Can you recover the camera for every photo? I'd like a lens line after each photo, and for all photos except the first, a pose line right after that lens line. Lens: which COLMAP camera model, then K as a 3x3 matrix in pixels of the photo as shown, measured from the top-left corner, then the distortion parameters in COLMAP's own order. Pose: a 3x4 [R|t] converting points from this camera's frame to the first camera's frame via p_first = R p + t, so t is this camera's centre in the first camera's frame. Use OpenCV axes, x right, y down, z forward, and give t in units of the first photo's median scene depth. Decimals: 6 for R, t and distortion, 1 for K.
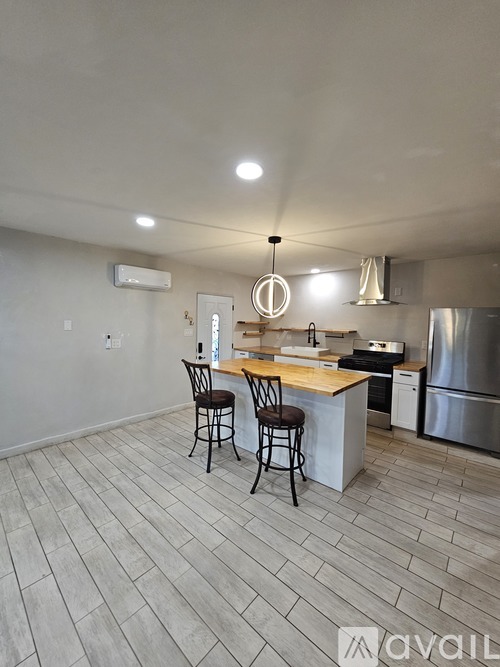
lens RADIAL K [[270.7, 0, 248.7], [0, 270.7, 333.5], [0, 0, 1]] dist [-0.000700, -0.000048]
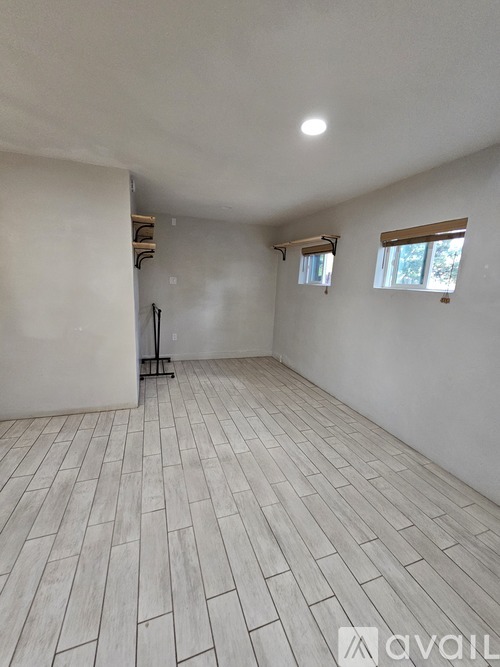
lens RADIAL K [[270.7, 0, 248.7], [0, 270.7, 333.5], [0, 0, 1]] dist [-0.000700, -0.000048]
pose [[-0.879398, -0.148339, 0.452389, -0.592207], [-0.040190, 0.969959, 0.239926, -0.023235], [-0.474389, 0.192808, -0.858941, 0.657800]]
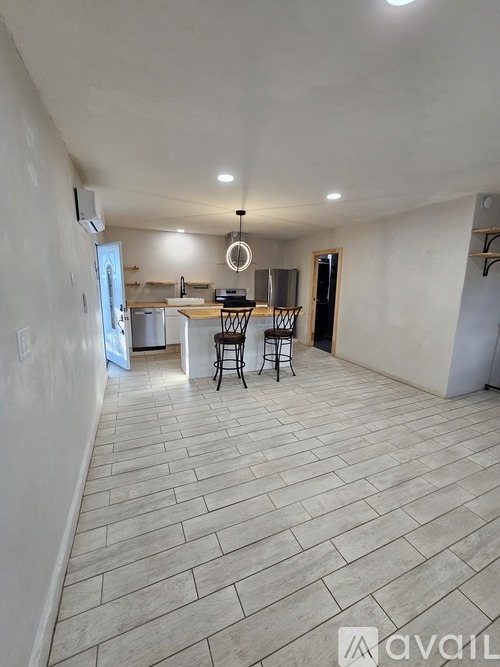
lens RADIAL K [[270.7, 0, 248.7], [0, 270.7, 333.5], [0, 0, 1]] dist [-0.000700, -0.000048]
pose [[0.411557, -0.183565, 0.892706, -1.088789], [0.032980, 0.981864, 0.186694, -0.010953], [-0.910787, -0.047393, 0.410148, 0.363678]]
